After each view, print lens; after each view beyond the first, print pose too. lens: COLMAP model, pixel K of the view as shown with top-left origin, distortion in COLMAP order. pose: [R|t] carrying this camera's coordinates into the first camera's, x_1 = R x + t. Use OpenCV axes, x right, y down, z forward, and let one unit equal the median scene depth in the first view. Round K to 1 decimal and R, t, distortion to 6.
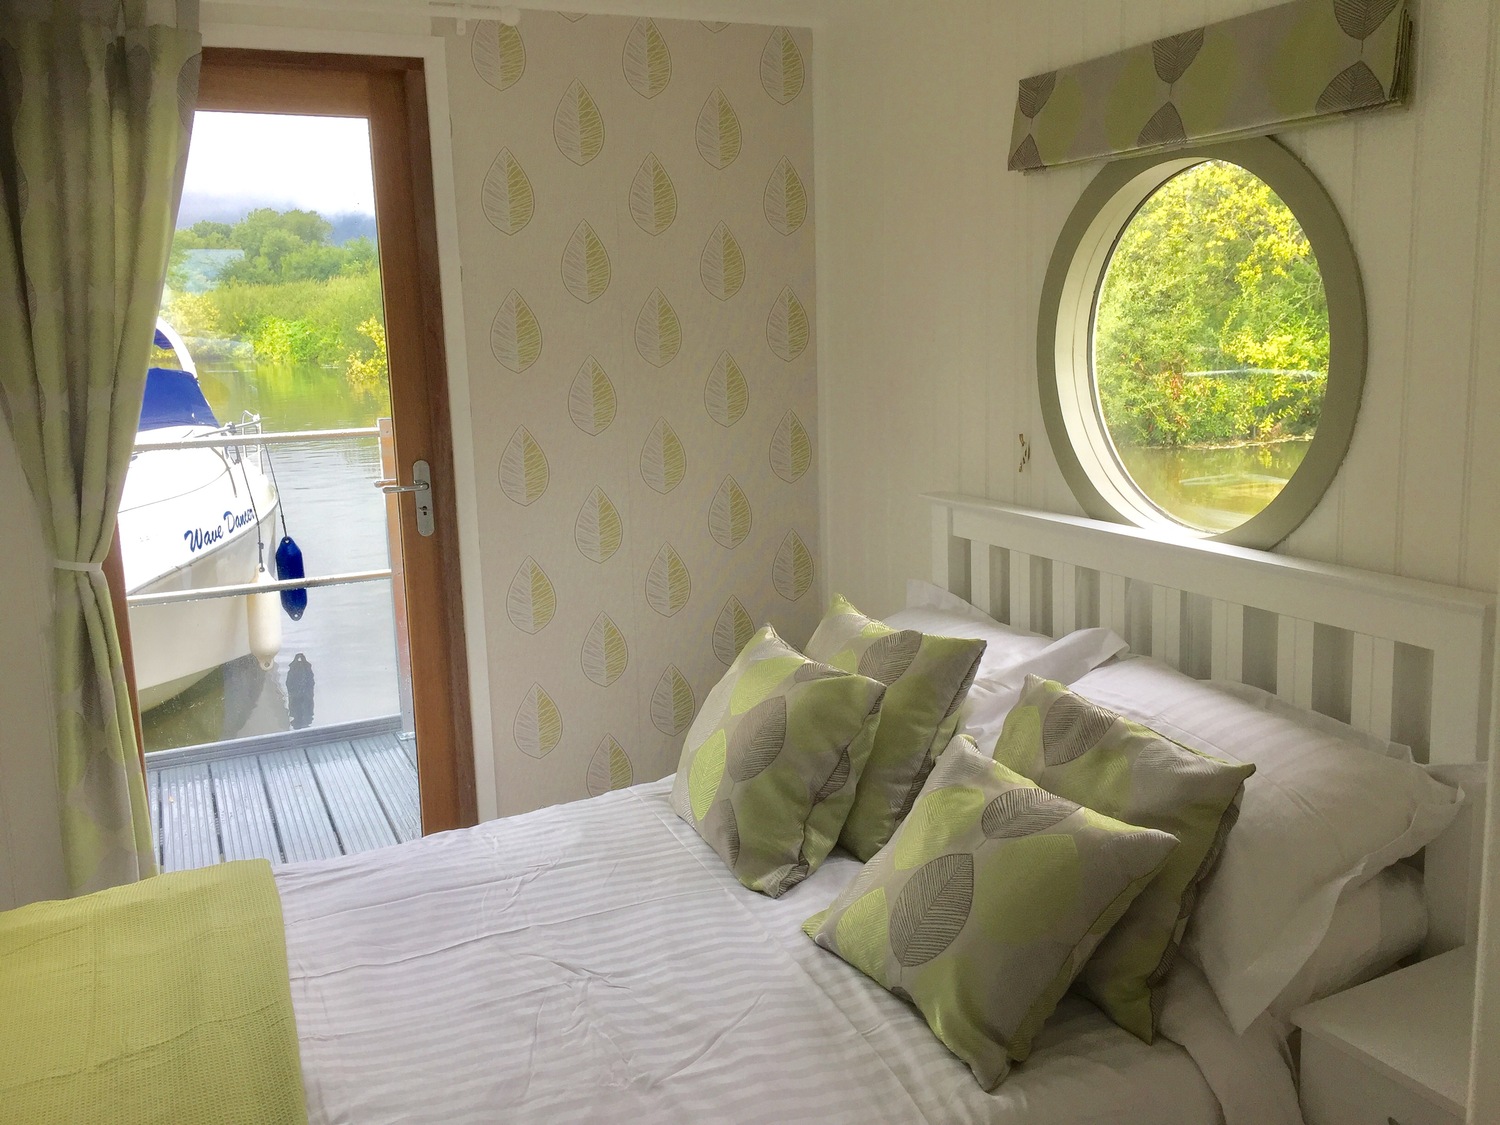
lens RADIAL K [[1284.2, 0, 758.7], [0, 1284.2, 541.7], [0, 0, 1]] dist [0.082370, -0.105056]
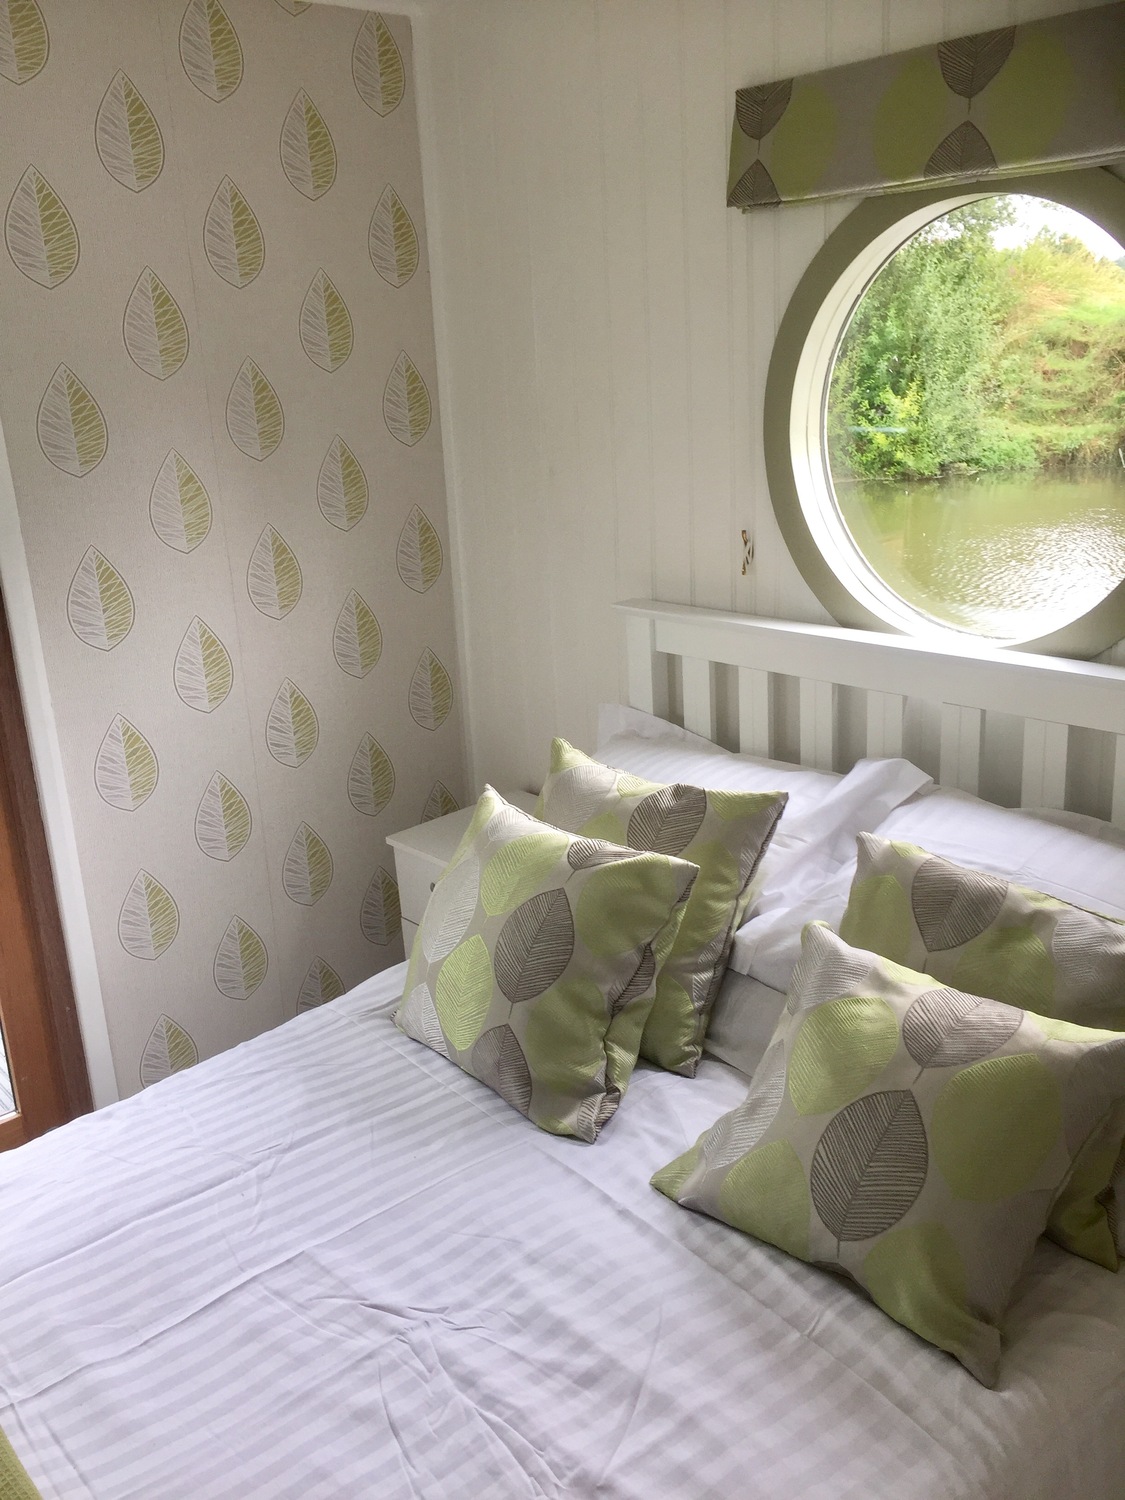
lens RADIAL K [[1284.2, 0, 579.0], [0, 1284.2, 751.3], [0, 0, 1]] dist [0.082370, -0.105056]
pose [[0.957103, -0.103314, 0.270703, -0.176028], [0.071103, 0.989449, 0.126232, -0.064495], [-0.280889, -0.101569, 0.954351, 0.237088]]
